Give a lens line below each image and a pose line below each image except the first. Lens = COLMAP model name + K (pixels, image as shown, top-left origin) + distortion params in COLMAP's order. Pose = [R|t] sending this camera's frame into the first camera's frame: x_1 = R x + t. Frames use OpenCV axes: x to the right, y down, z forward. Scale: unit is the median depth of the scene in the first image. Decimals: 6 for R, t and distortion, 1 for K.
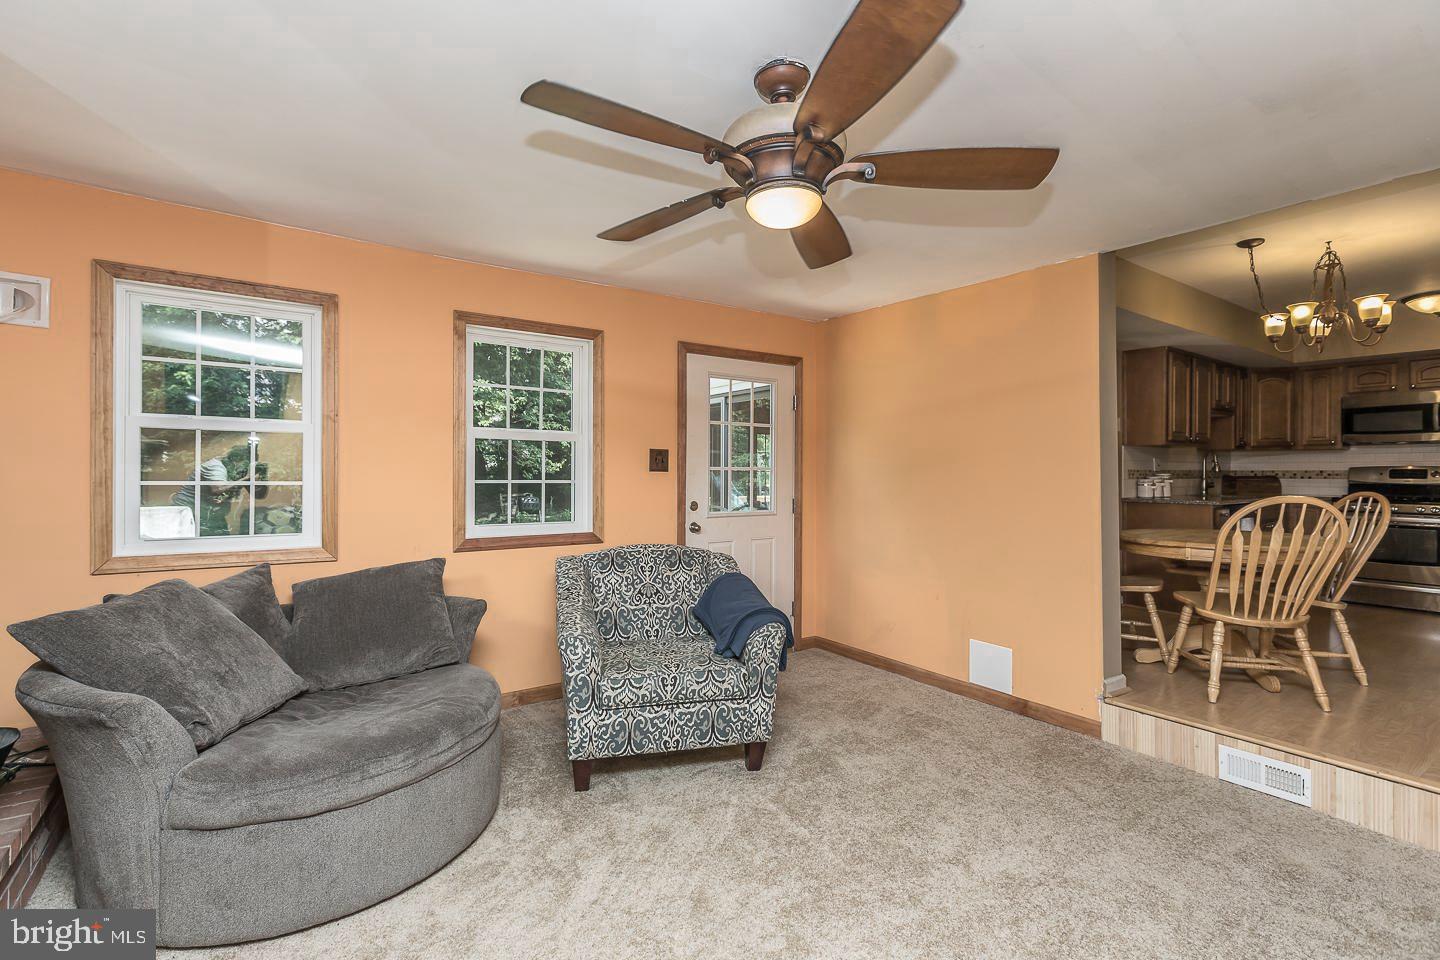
lens RADIAL K [[662.7, 0, 715.8], [0, 662.7, 476.3], [0, 0, 1]] dist [-0.001391, 0.000458]
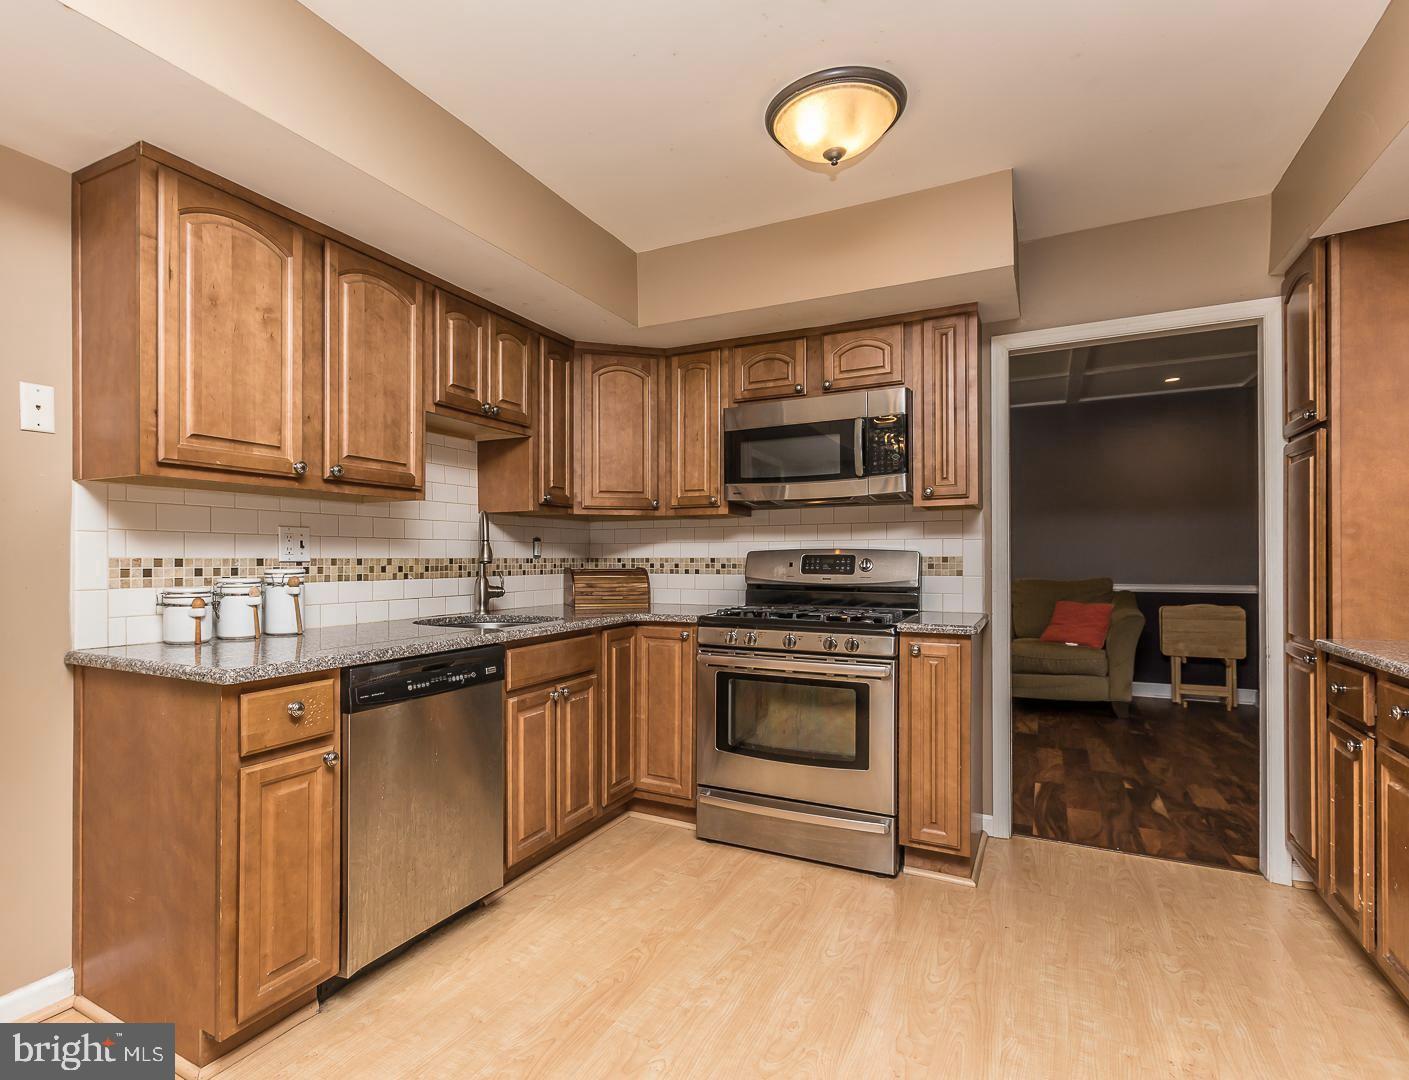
lens RADIAL K [[740.5, 0, 623.0], [0, 740.5, 556.6], [0, 0, 1]] dist [0.001805, -0.003203]
pose [[0.909874, -0.002322, 0.414878, 0.654907], [0.004303, 0.999983, -0.003840, -0.008268], [-0.414863, 0.005279, 0.909869, 0.538267]]
